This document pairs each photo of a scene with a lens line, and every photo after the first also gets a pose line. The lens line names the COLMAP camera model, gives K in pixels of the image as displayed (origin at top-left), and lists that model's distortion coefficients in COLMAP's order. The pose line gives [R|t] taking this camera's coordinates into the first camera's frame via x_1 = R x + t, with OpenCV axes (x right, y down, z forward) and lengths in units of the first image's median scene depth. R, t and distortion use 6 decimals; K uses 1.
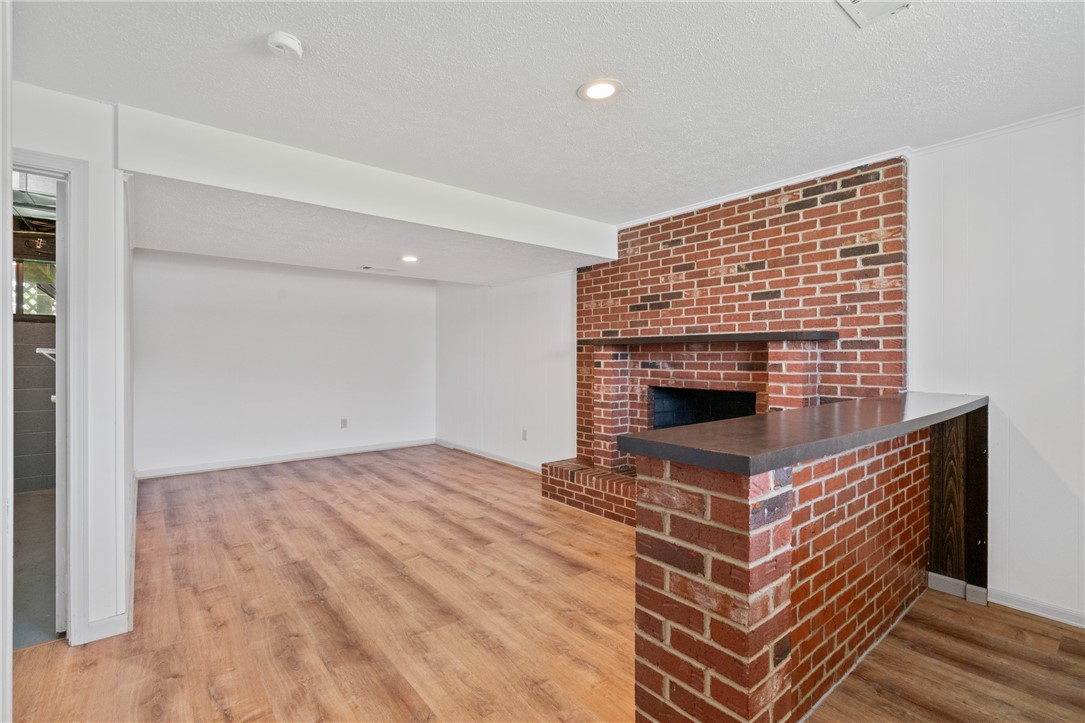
lens RADIAL K [[493.1, 0, 540.3], [0, 493.1, 358.1], [0, 0, 1]] dist [-0.005831, 0.002940]
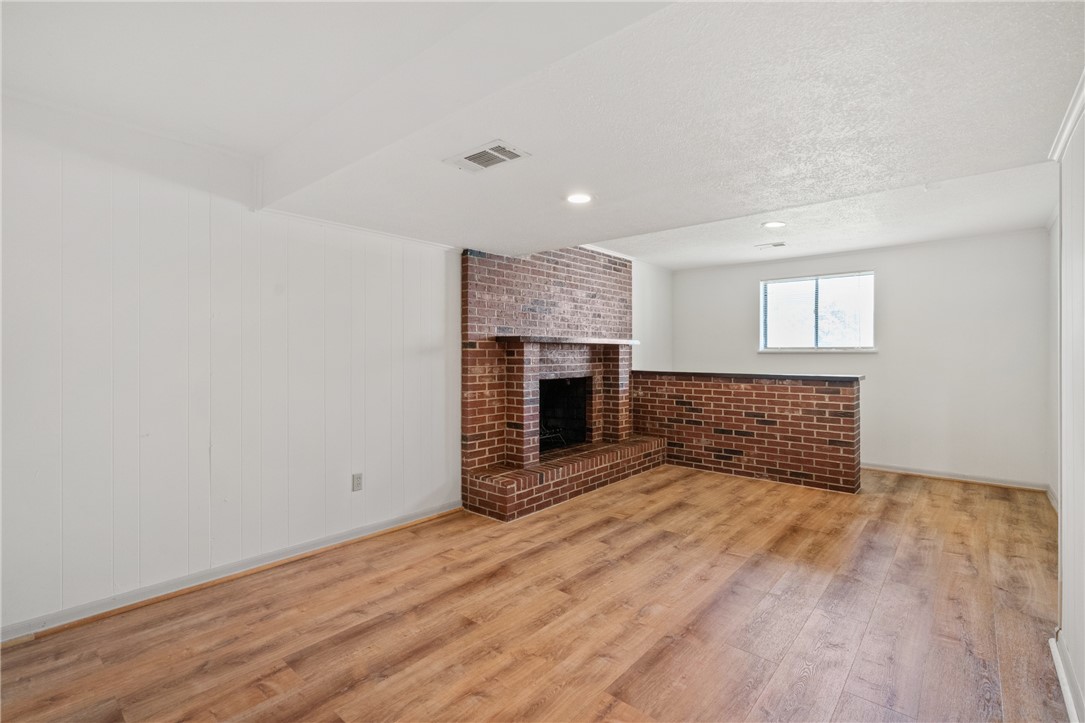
lens RADIAL K [[493.1, 0, 531.6], [0, 493.1, 357.5], [0, 0, 1]] dist [-0.005831, 0.002940]
pose [[-0.158191, -0.007684, 0.987379, -1.051387], [0.004095, 0.999956, 0.008438, -0.004906], [-0.987400, 0.005378, -0.158152, 1.398488]]
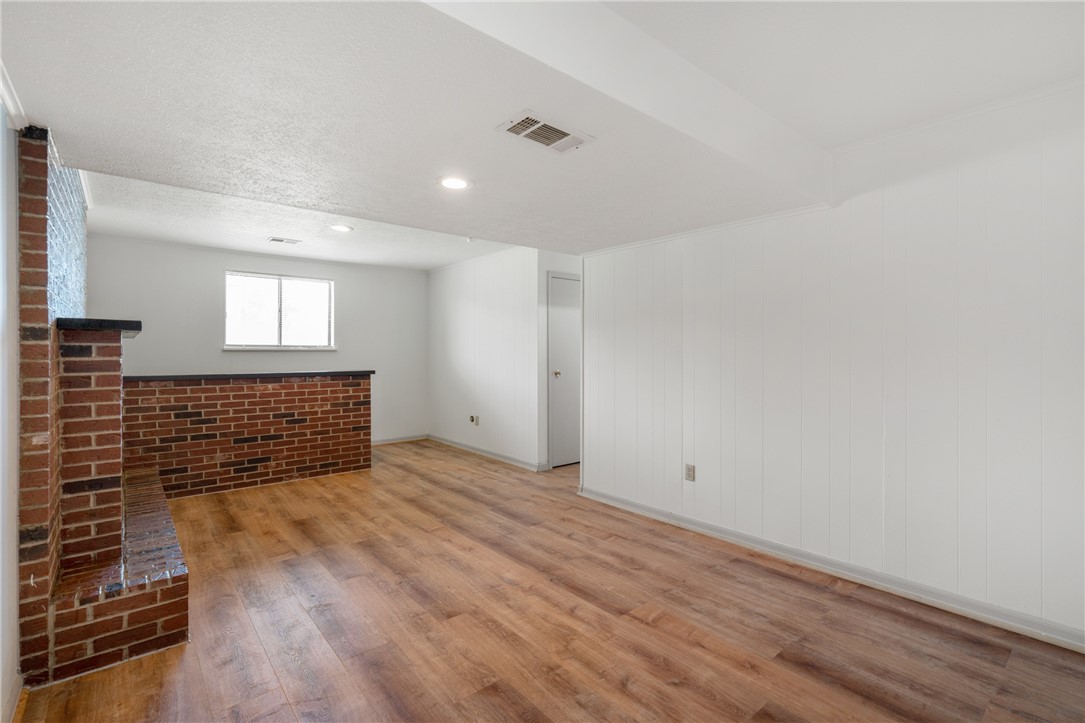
lens RADIAL K [[493.1, 0, 535.0], [0, 493.1, 355.7], [0, 0, 1]] dist [-0.005831, 0.002940]
pose [[-0.999980, 0.000227, -0.006360, -0.428128], [0.000144, 0.999915, 0.013009, -0.007177], [0.006363, 0.013008, -0.999895, 1.904024]]
